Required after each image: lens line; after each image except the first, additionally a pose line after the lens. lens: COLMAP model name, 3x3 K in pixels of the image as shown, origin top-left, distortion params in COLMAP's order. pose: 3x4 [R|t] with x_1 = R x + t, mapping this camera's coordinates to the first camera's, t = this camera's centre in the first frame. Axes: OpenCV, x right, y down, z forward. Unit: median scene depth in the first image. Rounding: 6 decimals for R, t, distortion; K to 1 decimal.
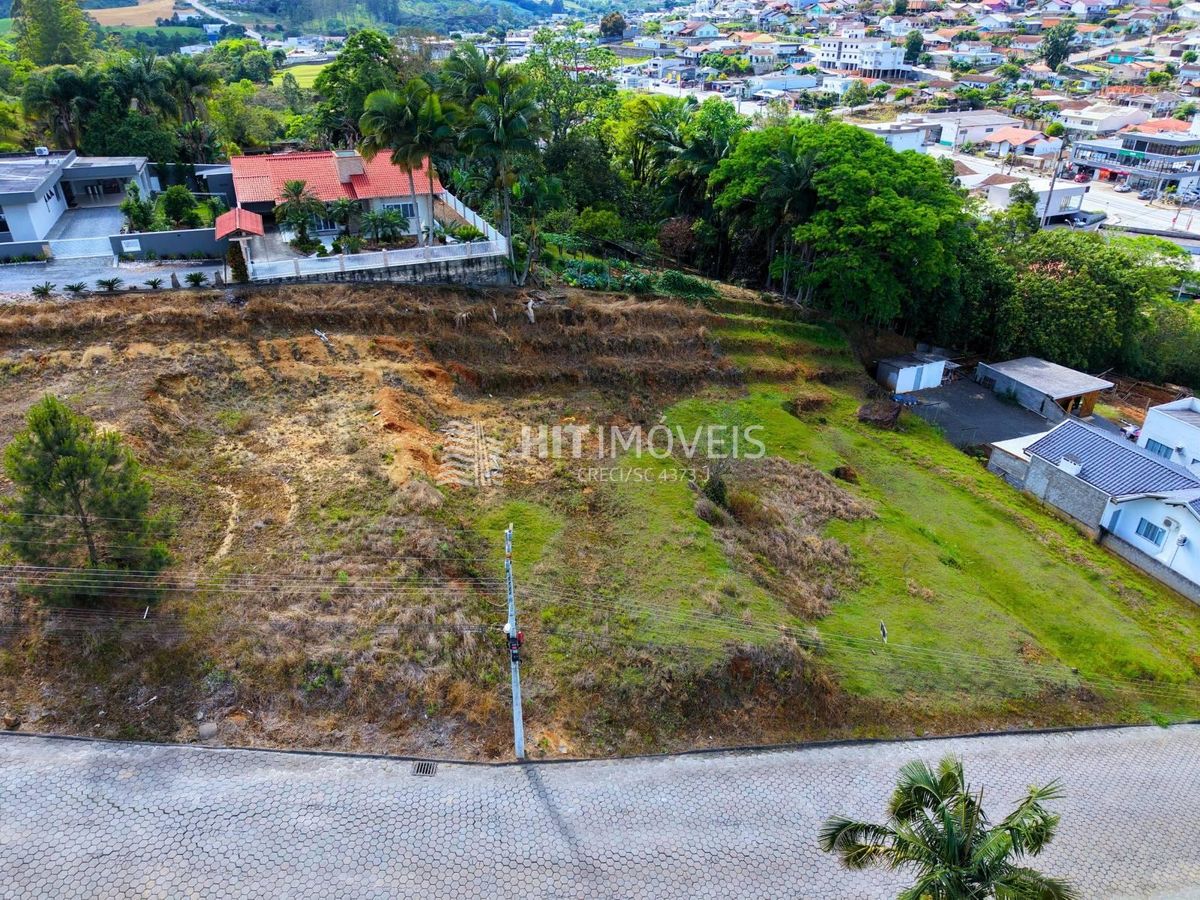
lens RADIAL K [[802.8, 0, 600.0], [0, 802.8, 450.0], [0, 0, 1]] dist [0.017533, -0.016184]
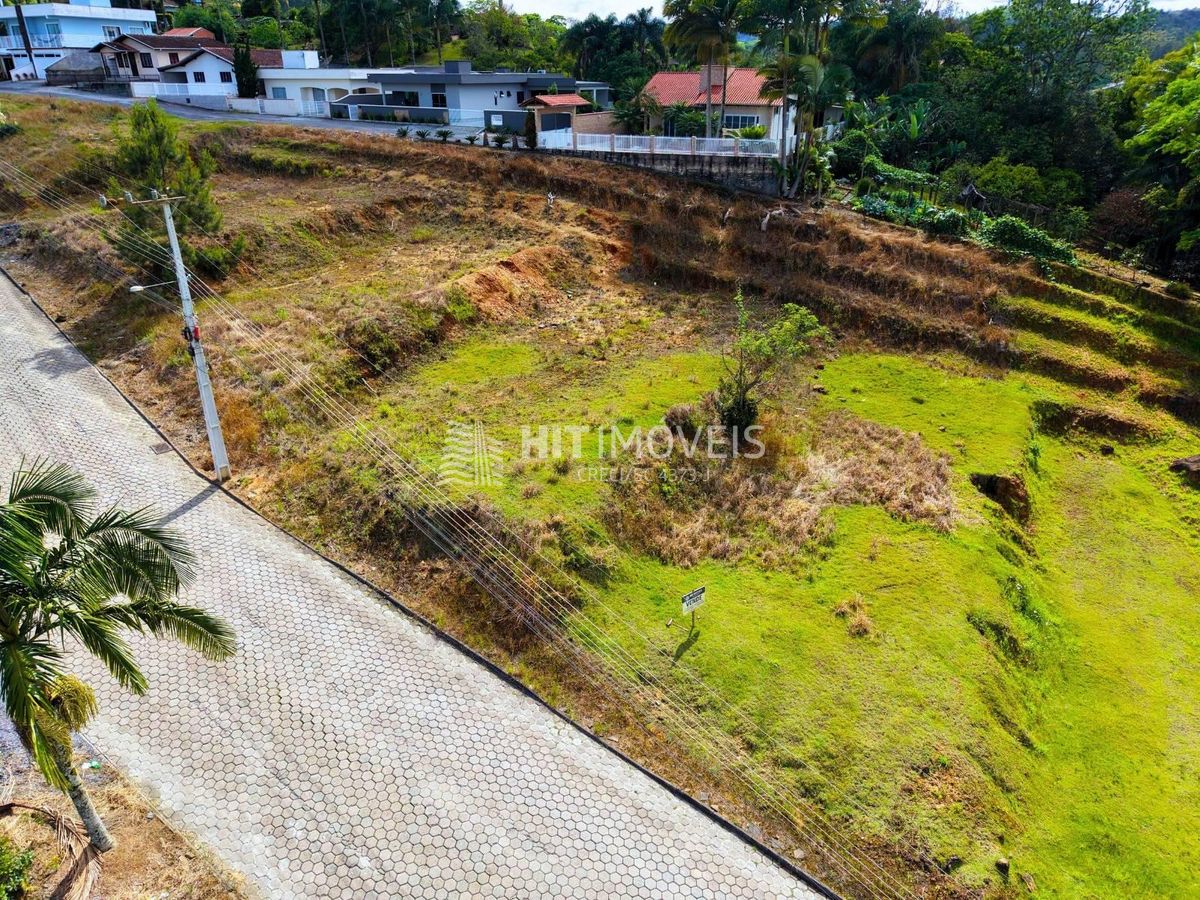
lens RADIAL K [[802.8, 0, 600.0], [0, 802.8, 450.0], [0, 0, 1]] dist [0.017533, -0.016184]
pose [[0.682518, 0.307465, -0.663050, 0.497762], [-0.348710, 0.934282, 0.074290, 0.065143], [0.642317, 0.180508, 0.744880, 0.323929]]
